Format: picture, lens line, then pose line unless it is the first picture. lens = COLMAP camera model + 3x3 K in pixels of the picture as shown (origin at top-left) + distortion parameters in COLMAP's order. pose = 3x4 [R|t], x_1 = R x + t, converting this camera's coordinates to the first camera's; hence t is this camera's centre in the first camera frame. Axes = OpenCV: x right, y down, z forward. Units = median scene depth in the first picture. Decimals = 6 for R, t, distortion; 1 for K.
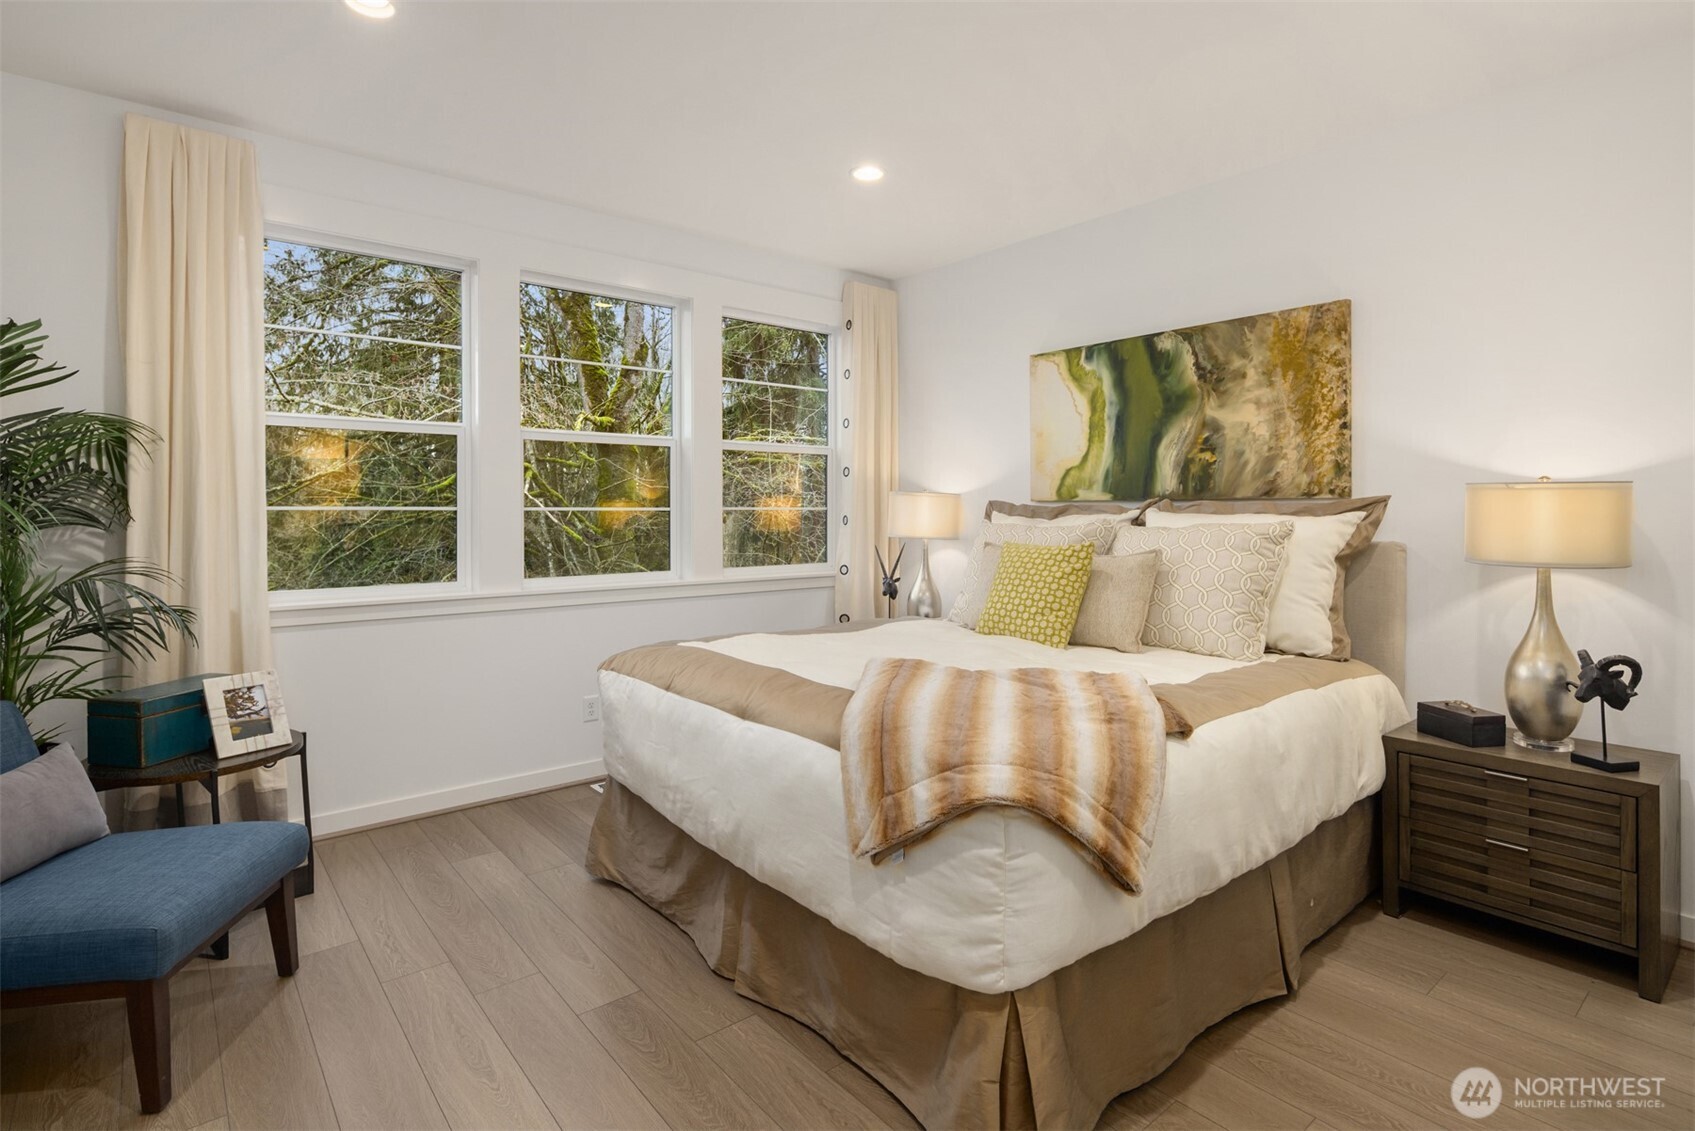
lens RADIAL K [[842.2, 0, 846.3], [0, 842.2, 504.7], [0, 0, 1]] dist [-0.000943, -0.000075]
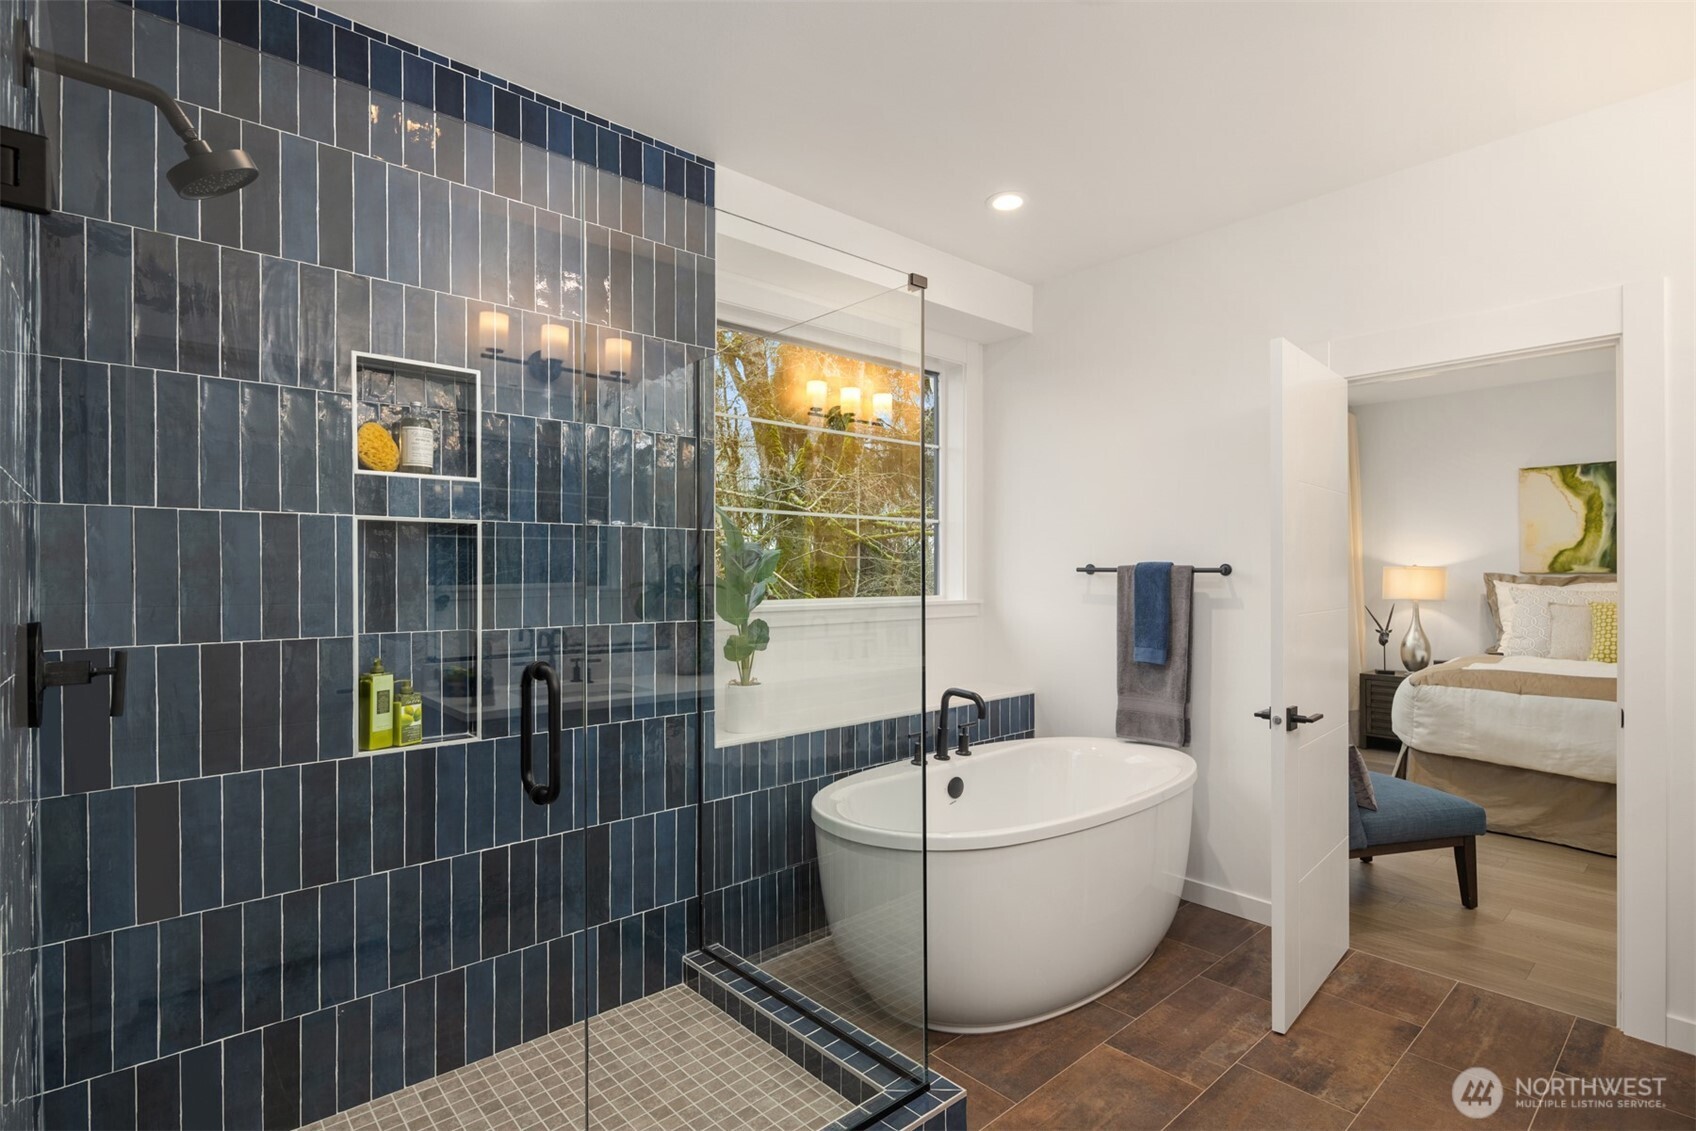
lens RADIAL K [[827.5, 0, 856.7], [0, 827.5, 573.6], [0, 0, 1]] dist [-0.001254, -0.000154]
pose [[0.998784, -0.003618, 0.049161, -1.122811], [0.003326, 0.999976, 0.006015, -0.017847], [-0.049182, -0.005845, 0.998773, -0.373452]]
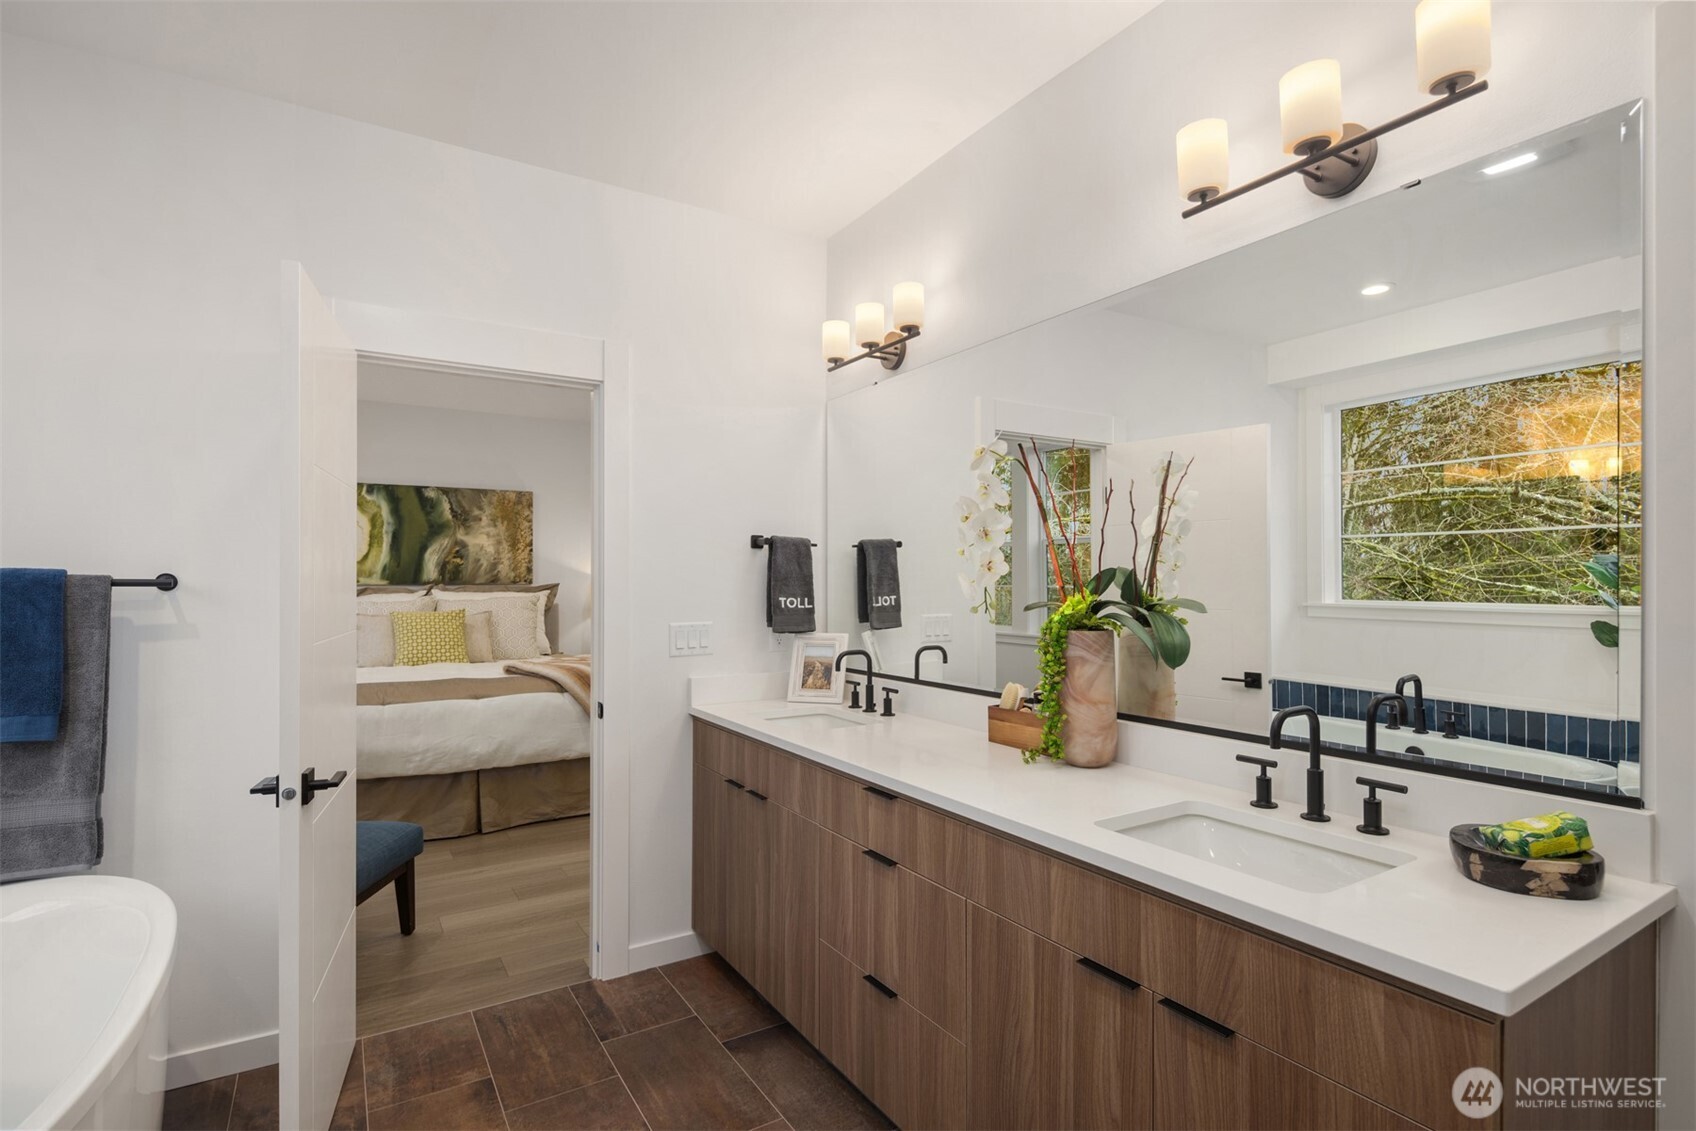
lens RADIAL K [[827.5, 0, 856.7], [0, 827.5, 573.6], [0, 0, 1]] dist [-0.001254, -0.000154]
pose [[0.128351, 0.007184, 0.991703, -1.214663], [-0.002242, 0.999973, -0.006954, -0.018513], [-0.991726, -0.001331, 0.128364, -0.084045]]
